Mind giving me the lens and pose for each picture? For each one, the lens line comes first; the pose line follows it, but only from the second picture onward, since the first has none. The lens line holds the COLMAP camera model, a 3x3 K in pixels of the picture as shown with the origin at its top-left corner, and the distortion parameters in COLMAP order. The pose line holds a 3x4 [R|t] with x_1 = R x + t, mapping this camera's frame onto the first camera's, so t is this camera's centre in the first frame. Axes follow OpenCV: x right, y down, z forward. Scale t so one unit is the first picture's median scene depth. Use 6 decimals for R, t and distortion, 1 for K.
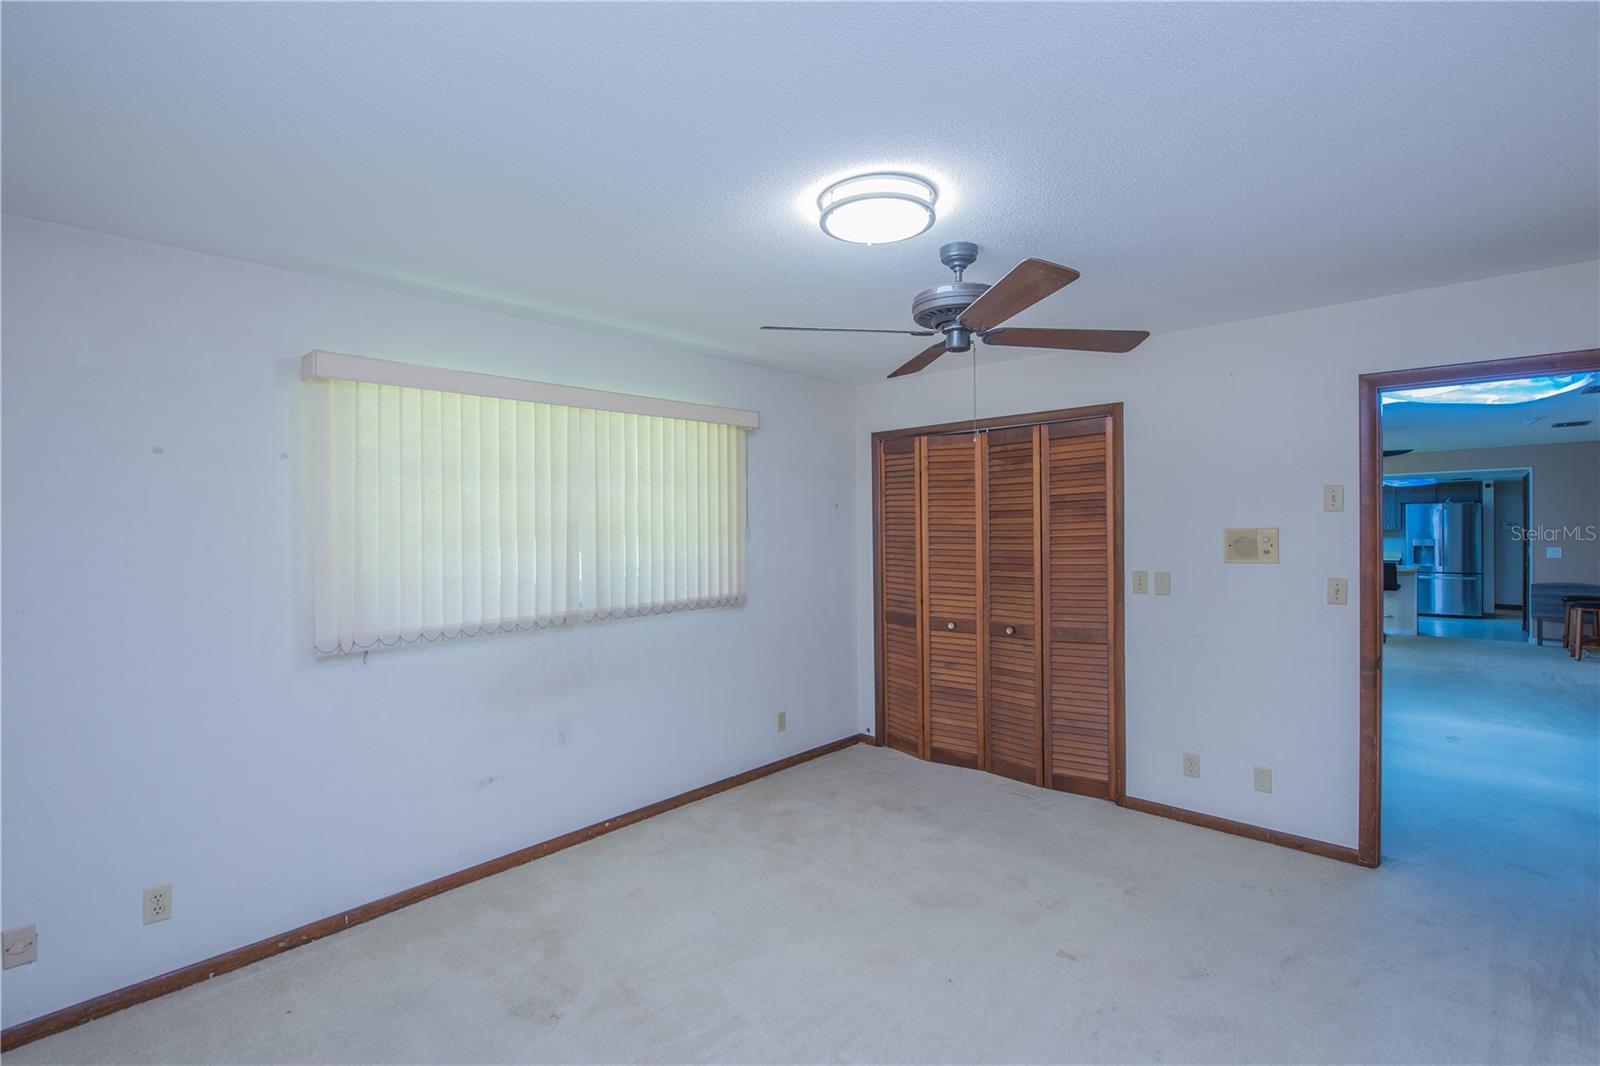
lens RADIAL K [[729.2, 0, 810.8], [0, 729.2, 537.1], [0, 0, 1]] dist [-0.011340, -0.000693]
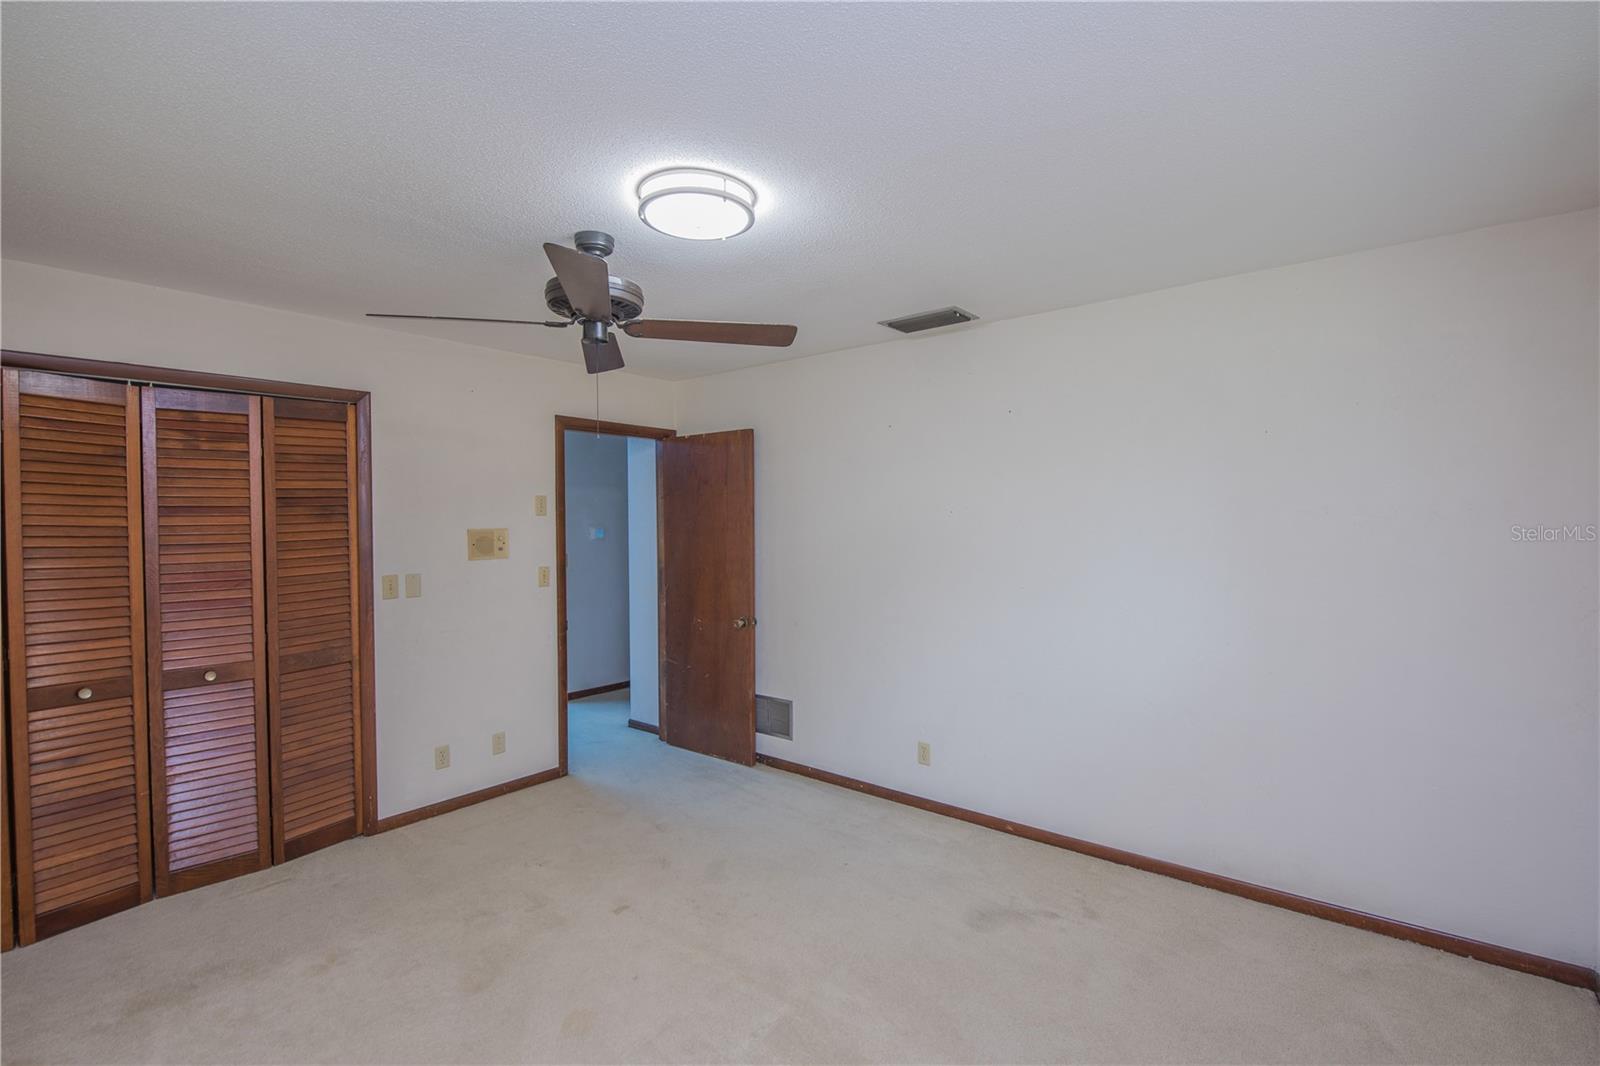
lens RADIAL K [[729.2, 0, 796.4], [0, 729.2, 536.7], [0, 0, 1]] dist [-0.011340, -0.000693]
pose [[-0.058033, -0.011017, 0.998254, -0.506440], [0.024143, 0.999631, 0.012436, -0.002161], [-0.998023, 0.024823, -0.057745, 0.512722]]
